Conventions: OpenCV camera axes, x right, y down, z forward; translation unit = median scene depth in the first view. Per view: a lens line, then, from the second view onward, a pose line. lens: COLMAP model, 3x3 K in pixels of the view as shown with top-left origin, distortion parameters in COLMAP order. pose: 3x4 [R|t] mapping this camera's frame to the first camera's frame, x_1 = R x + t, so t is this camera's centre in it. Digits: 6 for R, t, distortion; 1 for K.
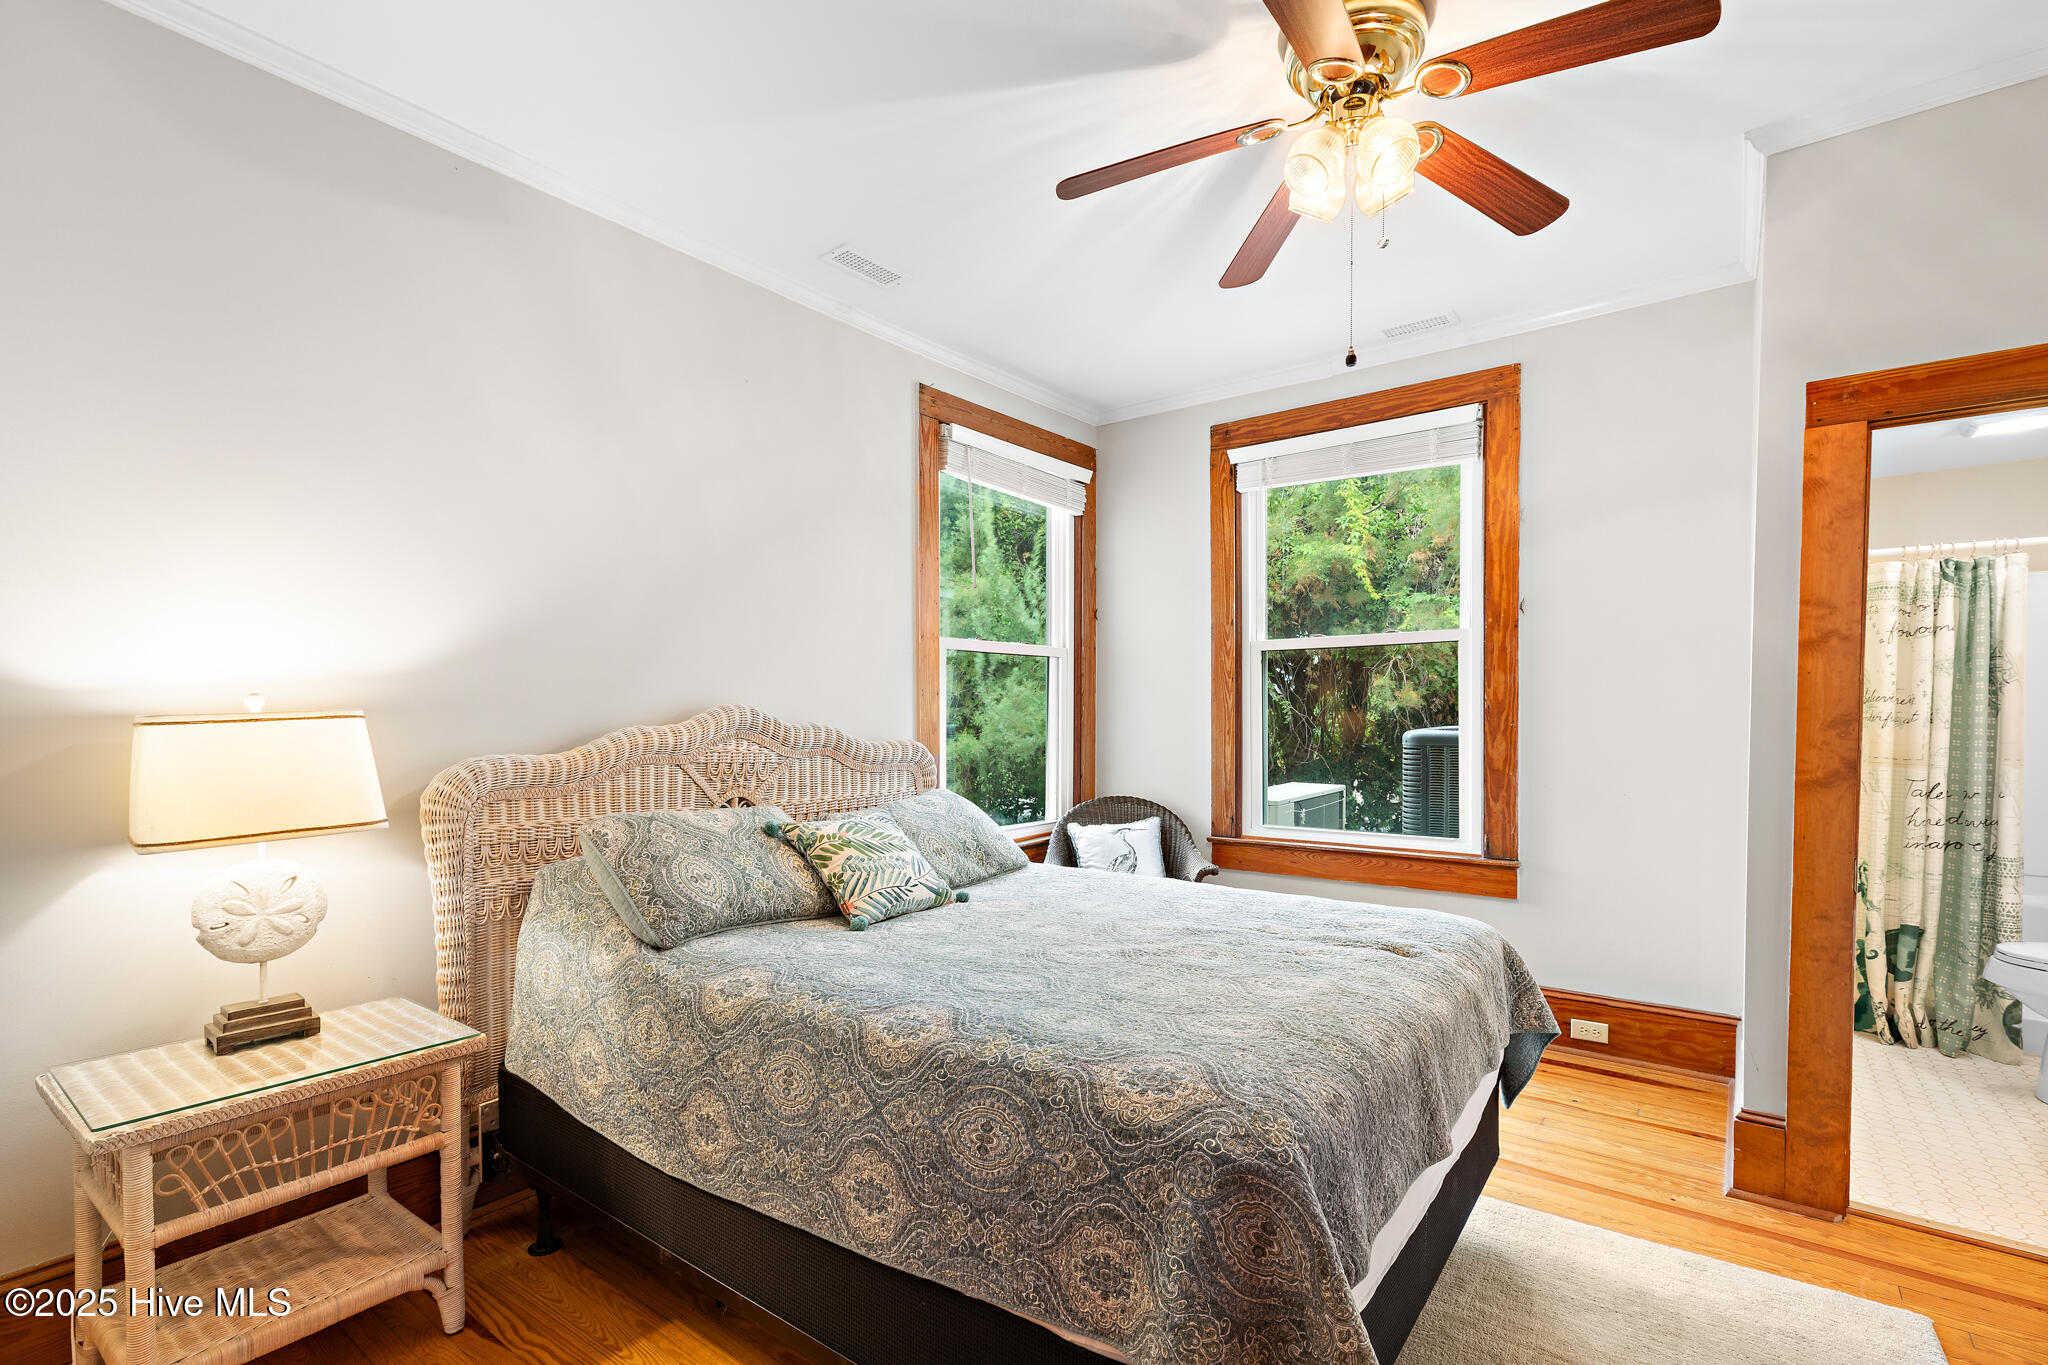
lens RADIAL K [[935.0, 0, 1027.2], [0, 935.0, 737.2], [0, 0, 1]] dist [0.004445, -0.000851]
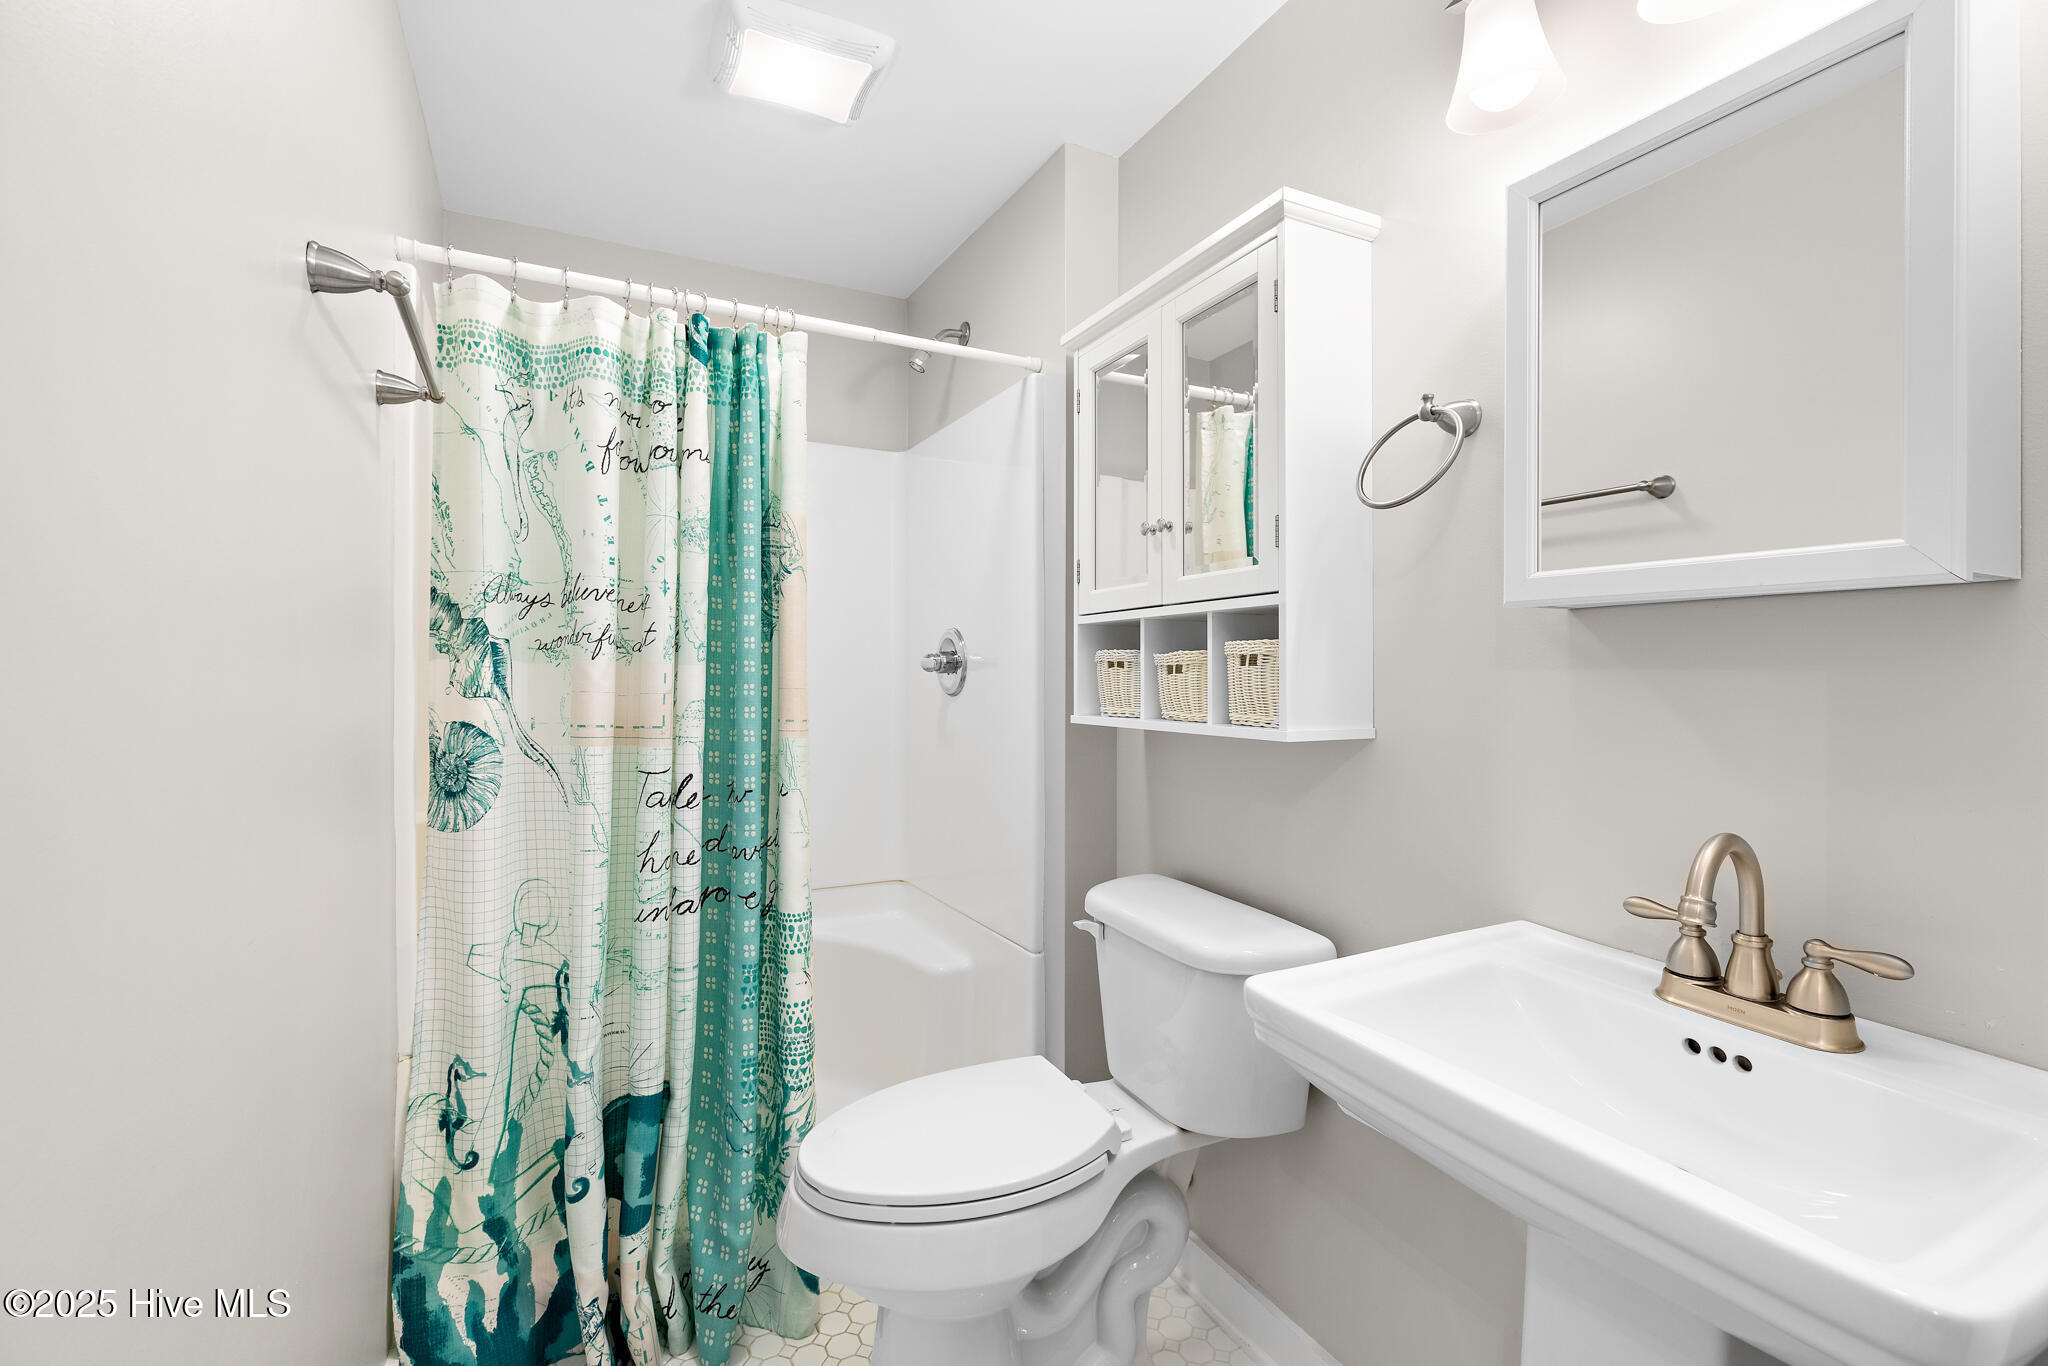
lens RADIAL K [[935.0, 0, 1025.4], [0, 935.0, 674.5], [0, 0, 1]] dist [0.004445, -0.000851]
pose [[0.445771, 0.002854, 0.895143, 0.619208], [0.019410, 0.999729, -0.012853, 0.007134], [-0.894937, 0.023105, 0.445594, 0.631938]]
